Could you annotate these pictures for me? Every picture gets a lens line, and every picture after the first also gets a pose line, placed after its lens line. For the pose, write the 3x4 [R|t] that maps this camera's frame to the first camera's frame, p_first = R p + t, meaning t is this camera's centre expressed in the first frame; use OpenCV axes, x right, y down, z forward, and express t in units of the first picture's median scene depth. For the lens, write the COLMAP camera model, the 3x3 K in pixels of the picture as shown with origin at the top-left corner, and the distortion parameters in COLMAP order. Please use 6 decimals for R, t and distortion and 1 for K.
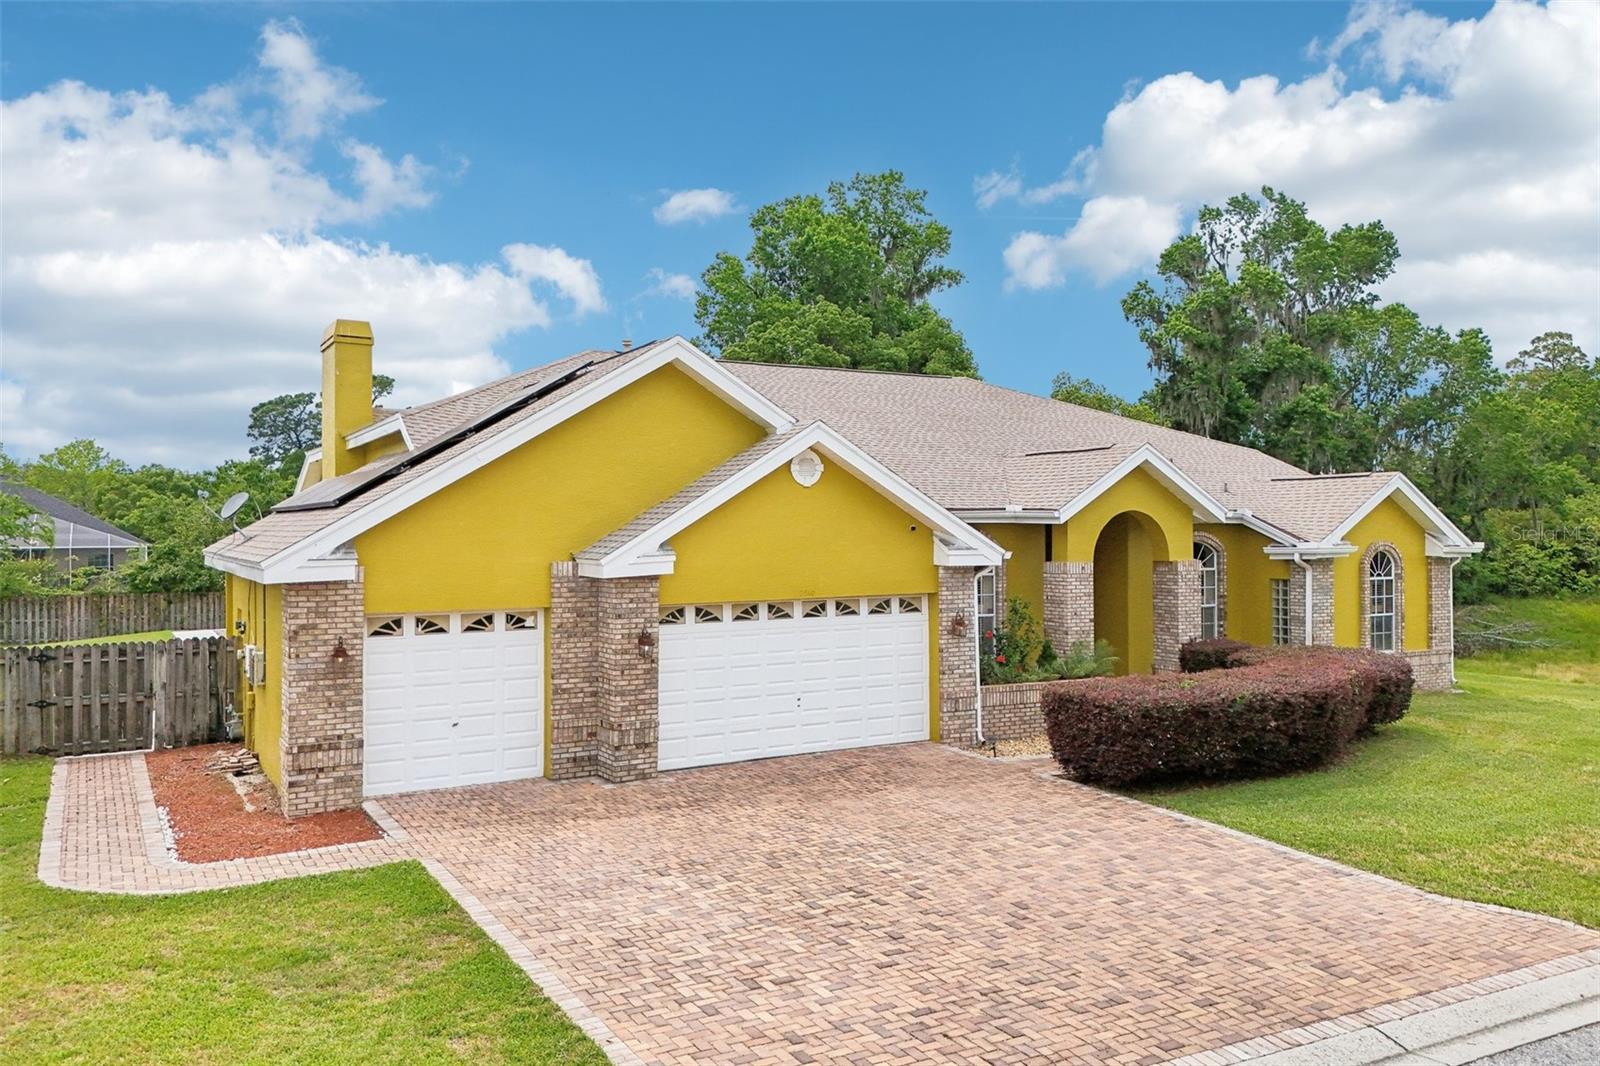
lens RADIAL K [[1203.8, 0, 822.9], [0, 1203.8, 534.5], [0, 0, 1]] dist [0.066986, -0.067117]
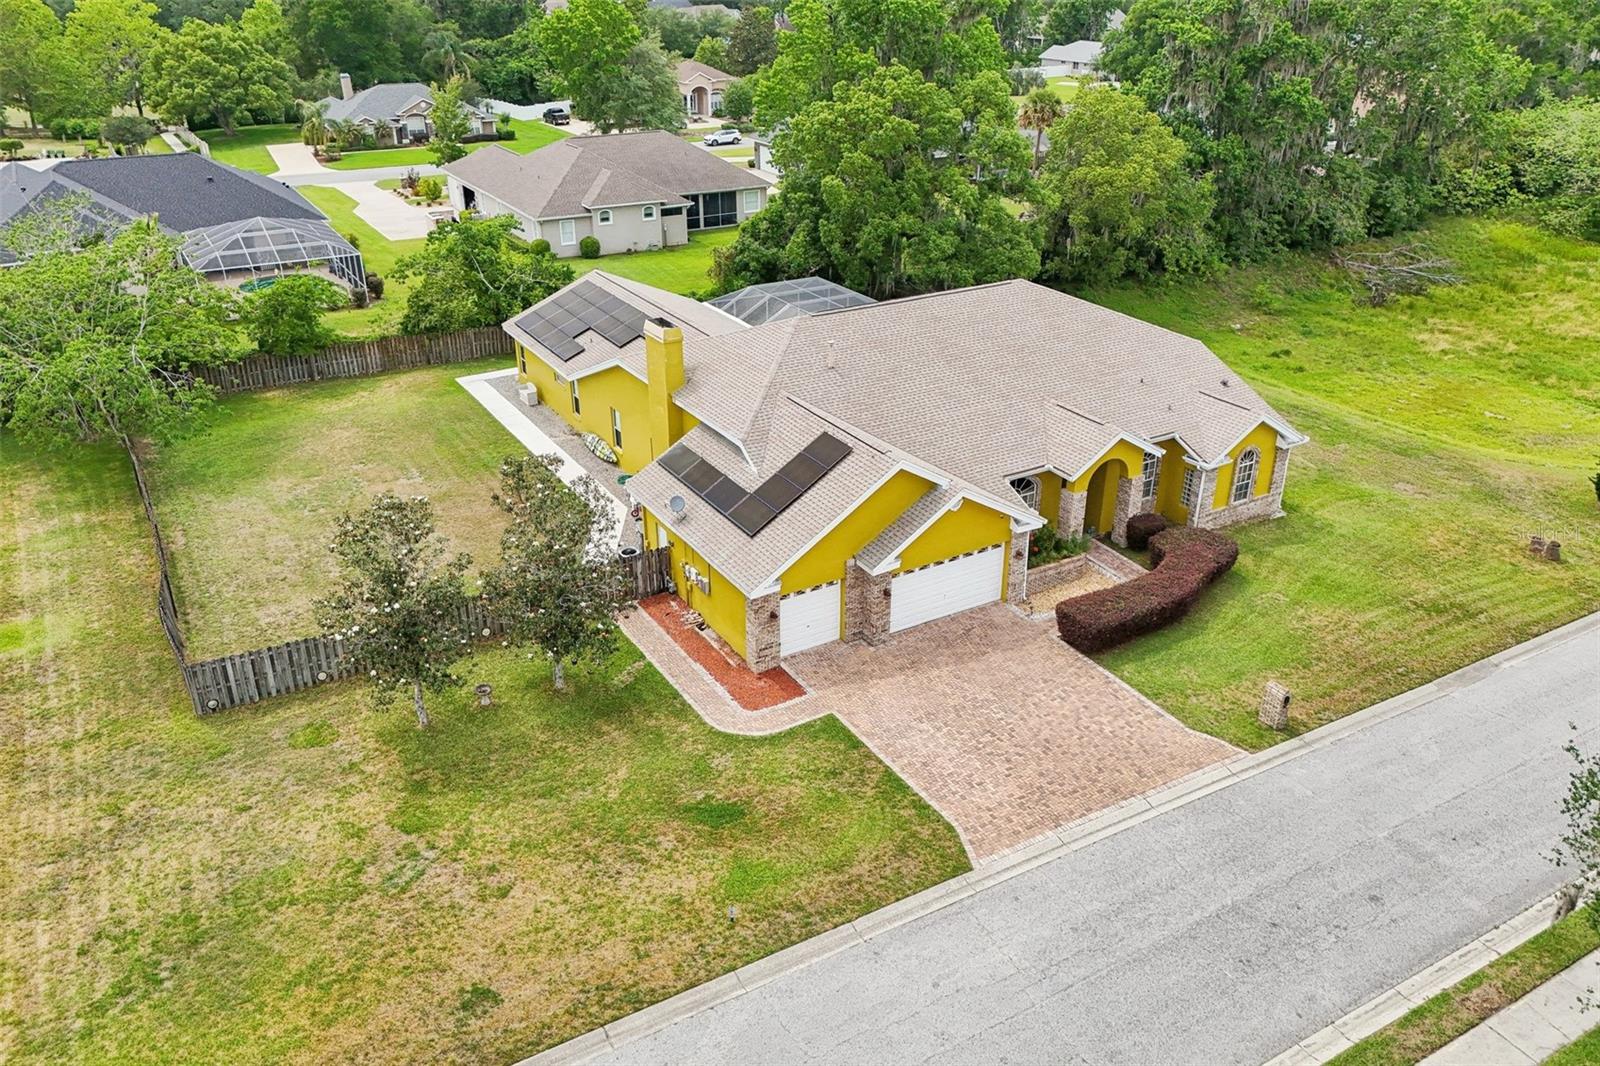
lens RADIAL K [[1203.8, 0, 821.8], [0, 1203.8, 527.6], [0, 0, 1]] dist [0.066986, -0.067117]
pose [[0.999945, -0.001227, 0.010455, -0.297665], [-0.003361, 0.903989, 0.427542, -1.014667], [-0.009976, -0.427553, 0.903935, -1.034505]]
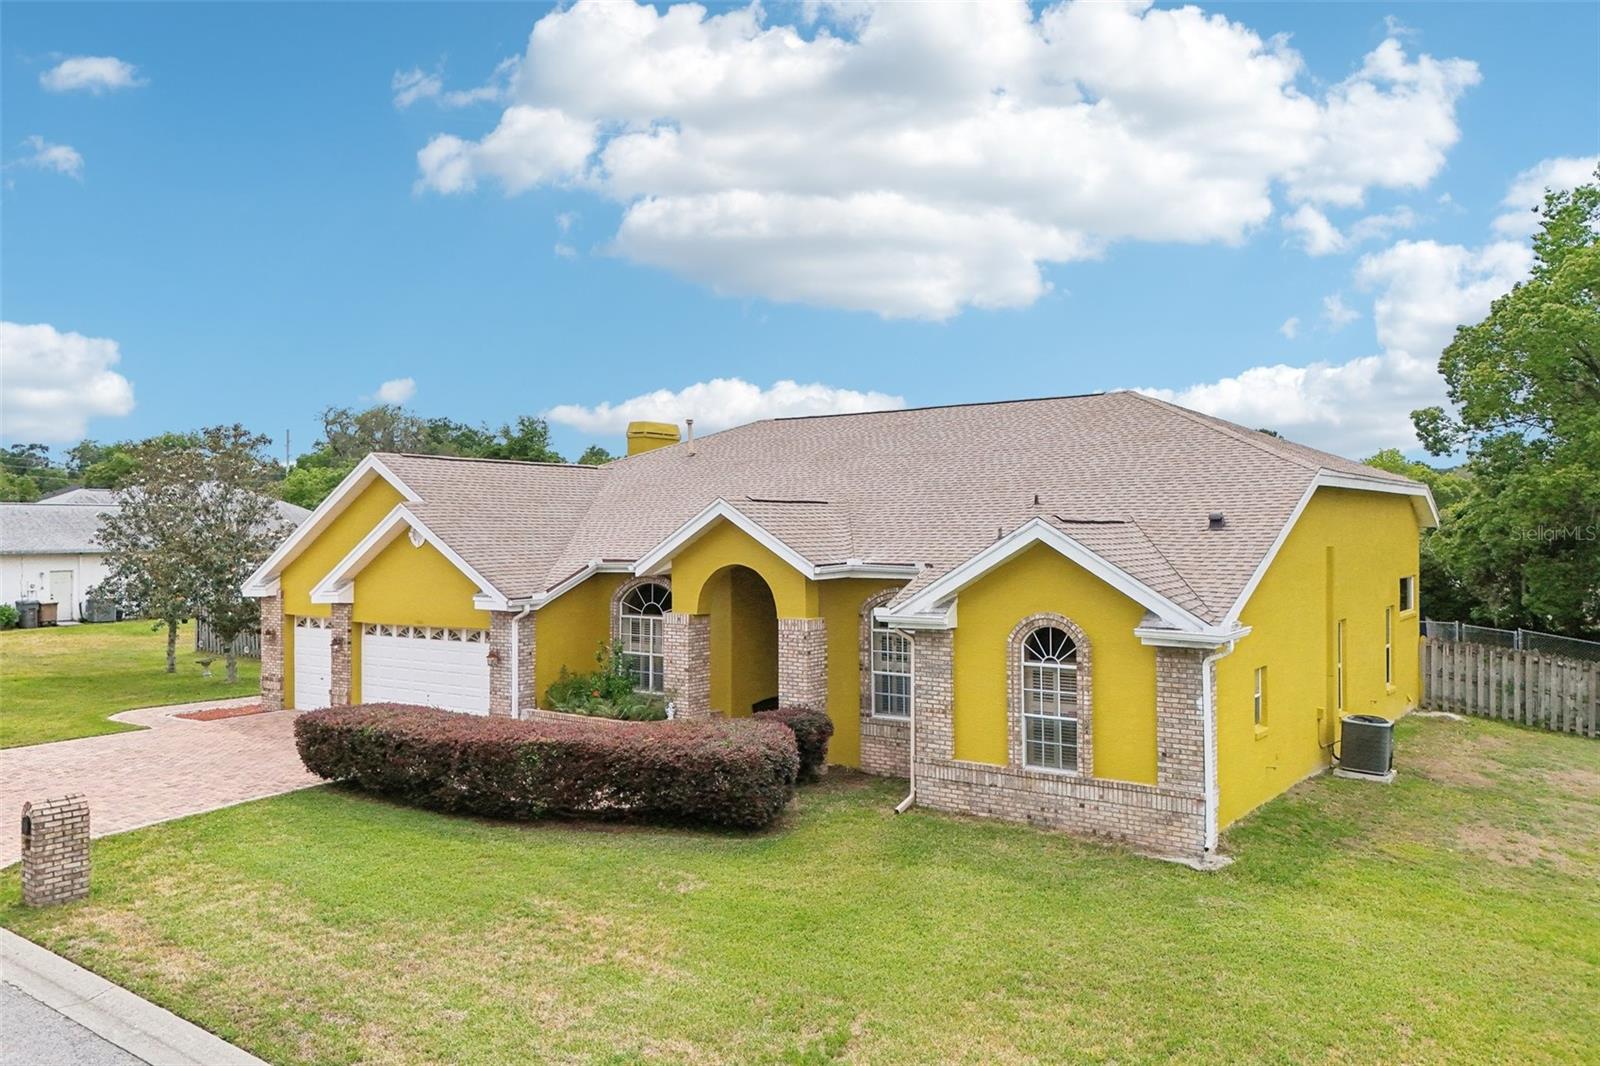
lens RADIAL K [[1203.8, 0, 792.2], [0, 1203.8, 518.0], [0, 0, 1]] dist [0.066986, -0.067117]
pose [[0.397032, -0.008161, -0.917768, 1.646889], [-0.000576, 0.999958, -0.009141, -0.069087], [0.917804, 0.004158, 0.397011, 0.912899]]
